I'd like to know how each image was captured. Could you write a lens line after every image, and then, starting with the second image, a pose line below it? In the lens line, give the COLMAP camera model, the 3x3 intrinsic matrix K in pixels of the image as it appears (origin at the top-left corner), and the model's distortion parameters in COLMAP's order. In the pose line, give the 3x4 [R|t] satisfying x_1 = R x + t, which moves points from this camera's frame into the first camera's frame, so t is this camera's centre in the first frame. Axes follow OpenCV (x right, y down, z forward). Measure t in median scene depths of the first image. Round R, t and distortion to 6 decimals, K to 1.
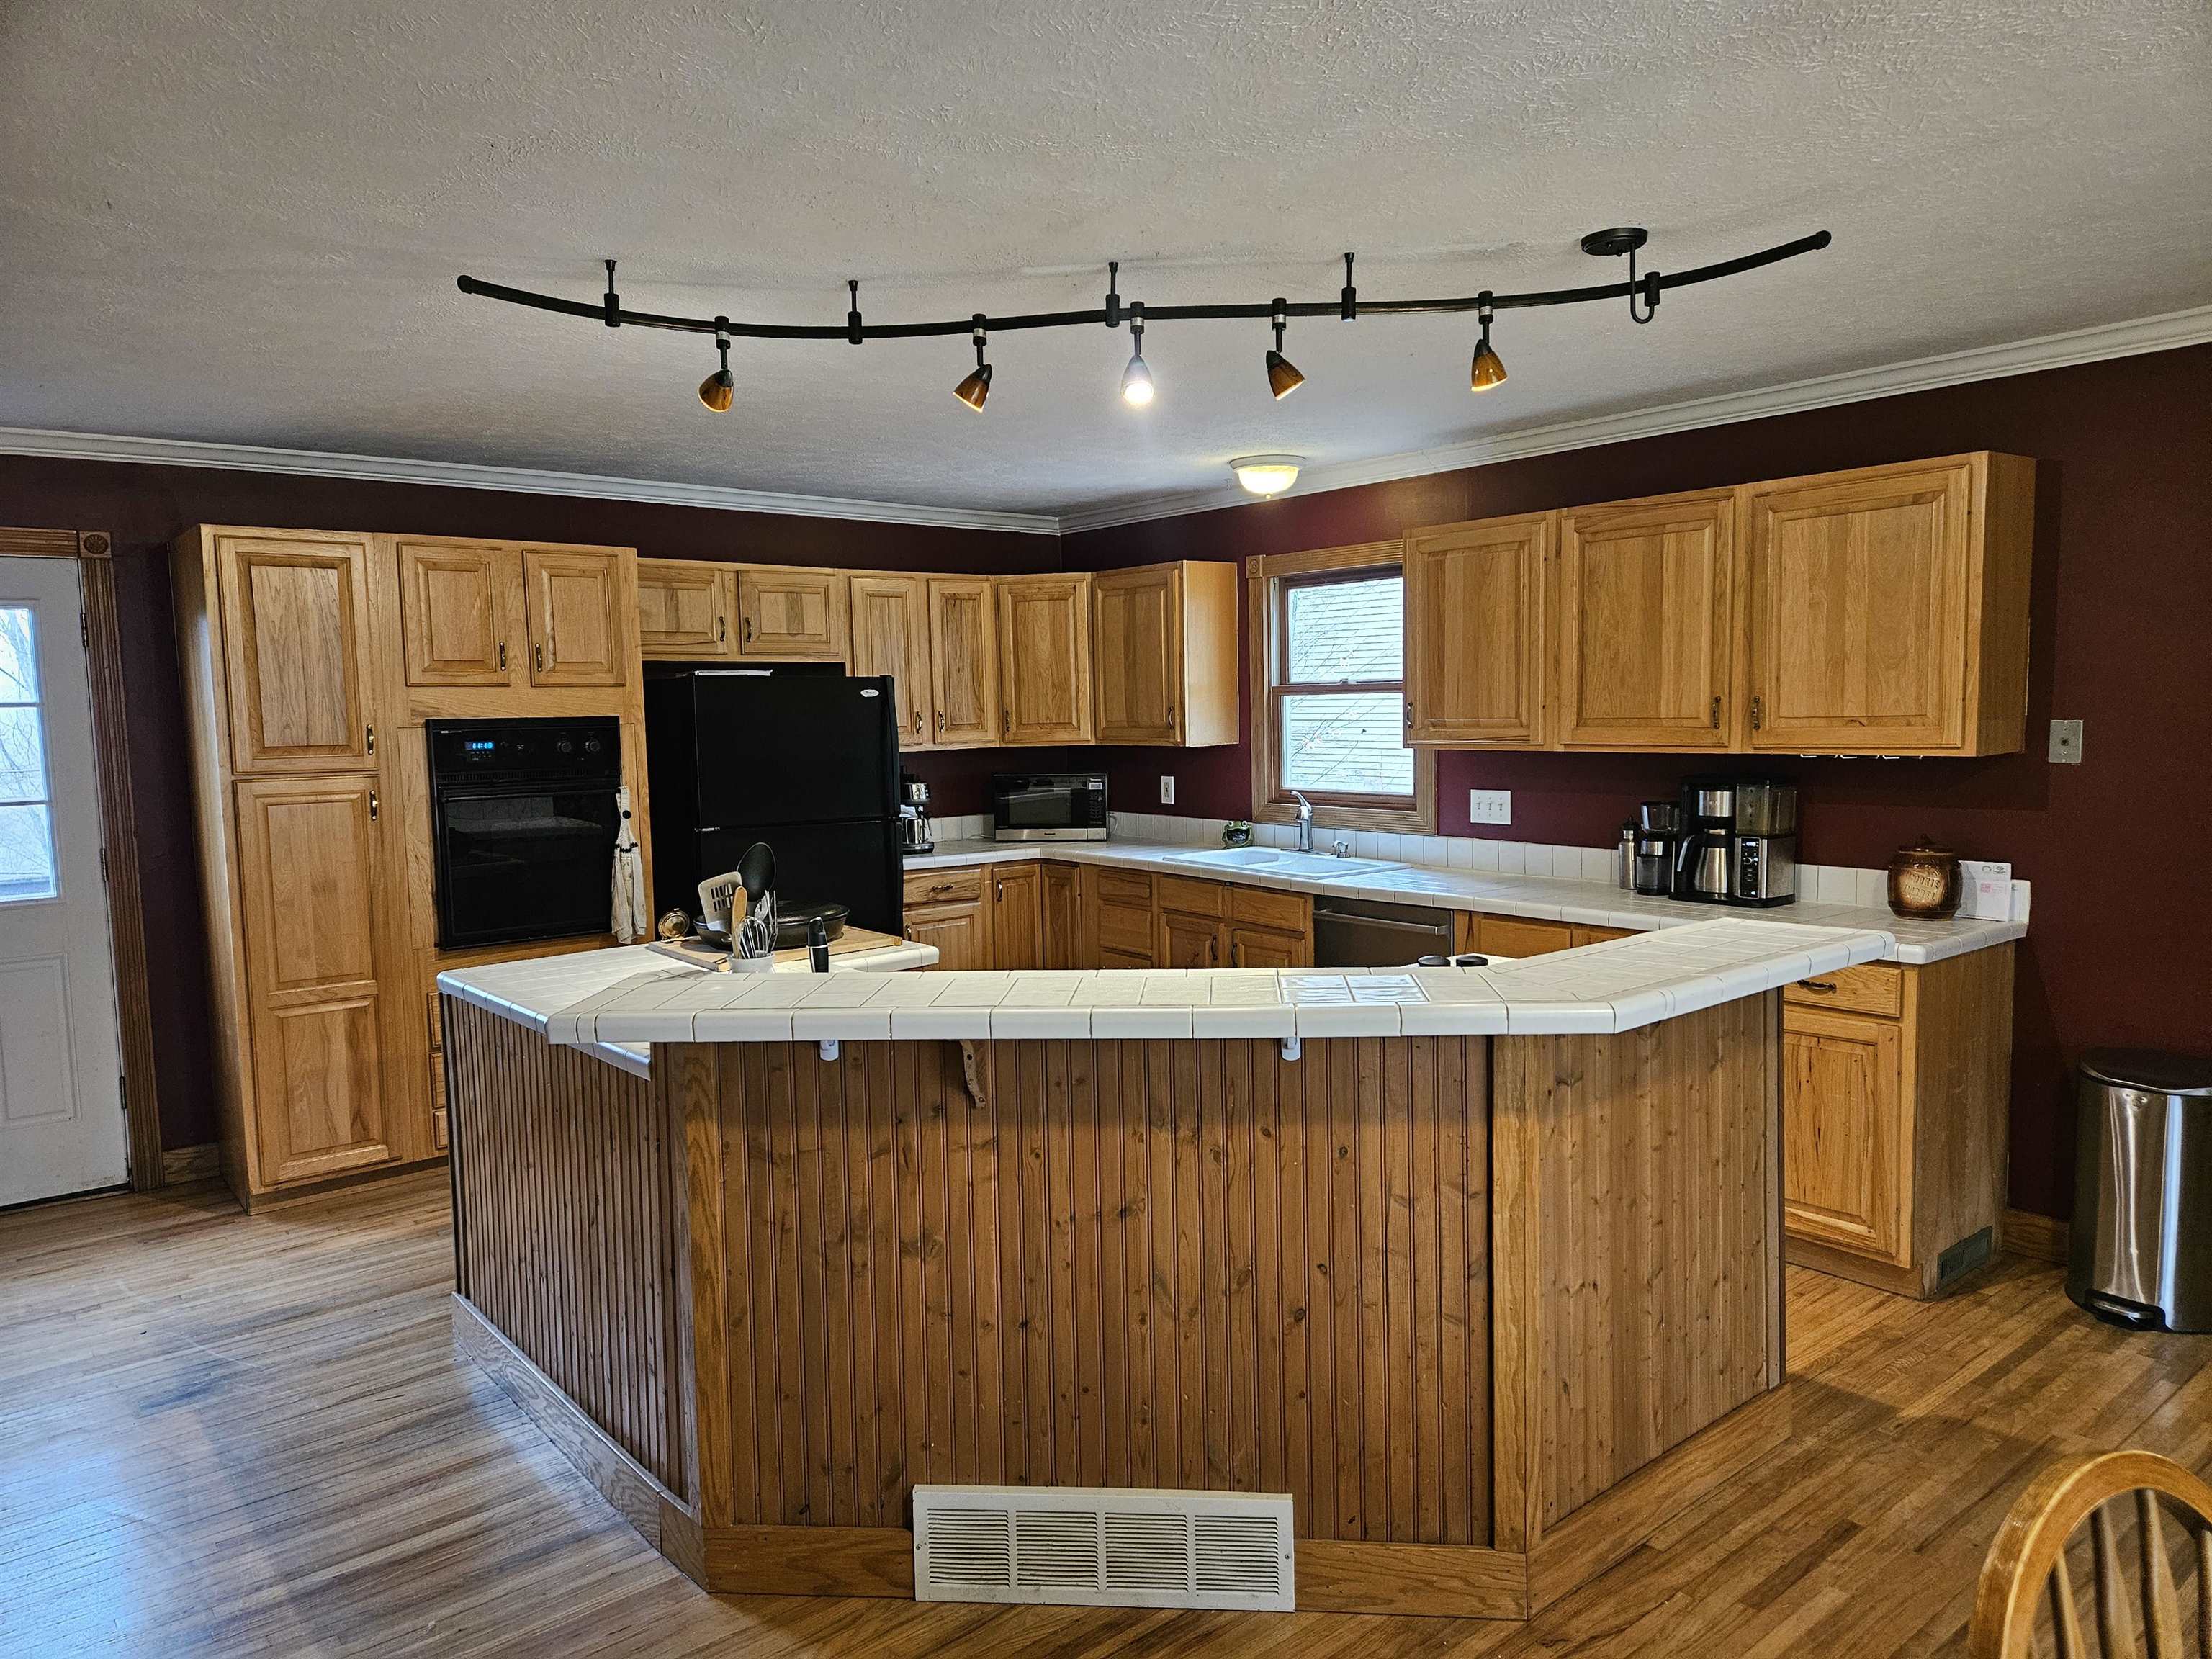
lens RADIAL K [[1470.1, 0, 1106.0], [0, 1470.1, 829.5], [0, 0, 1]] dist [0.033791, -0.000768]
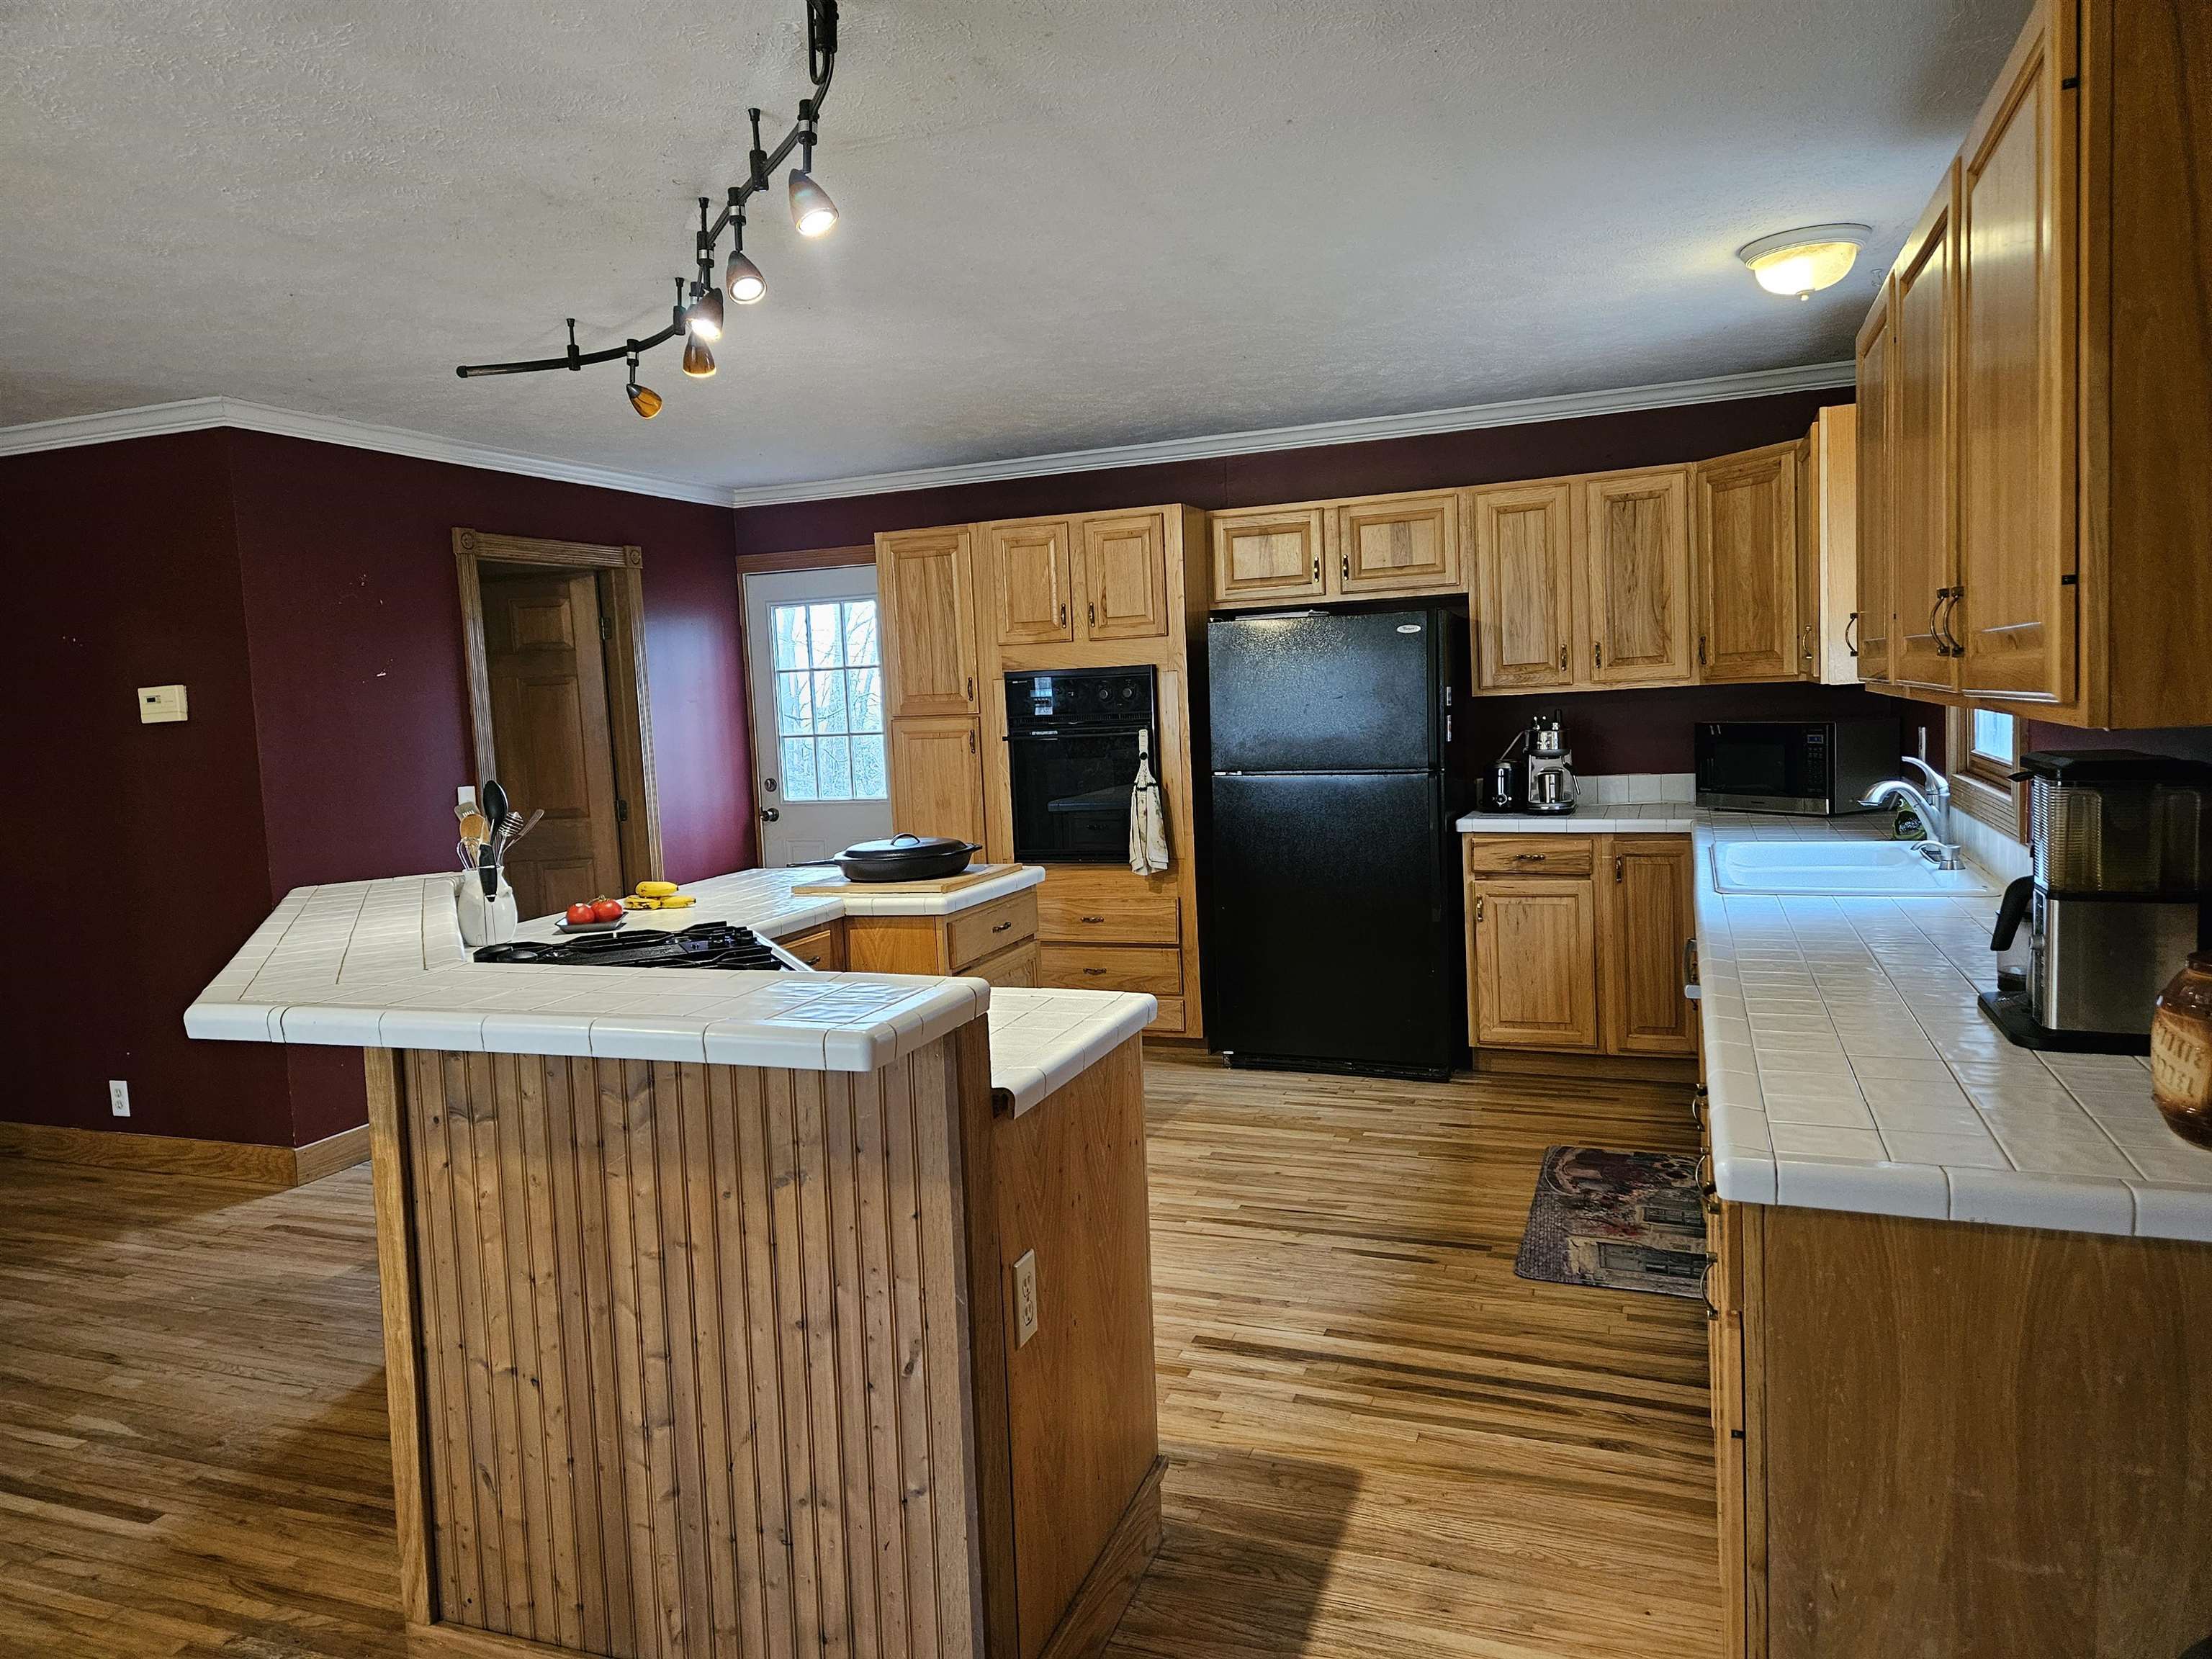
lens RADIAL K [[1470.5, 0, 1106.0], [0, 1470.5, 829.5], [0, 0, 1]] dist [0.083017, 0.000543]
pose [[0.477906, 0.080662, -0.874700, 0.517463], [-0.037432, 0.996740, 0.071465, -0.027624], [0.877613, -0.001411, 0.479368, 0.387843]]
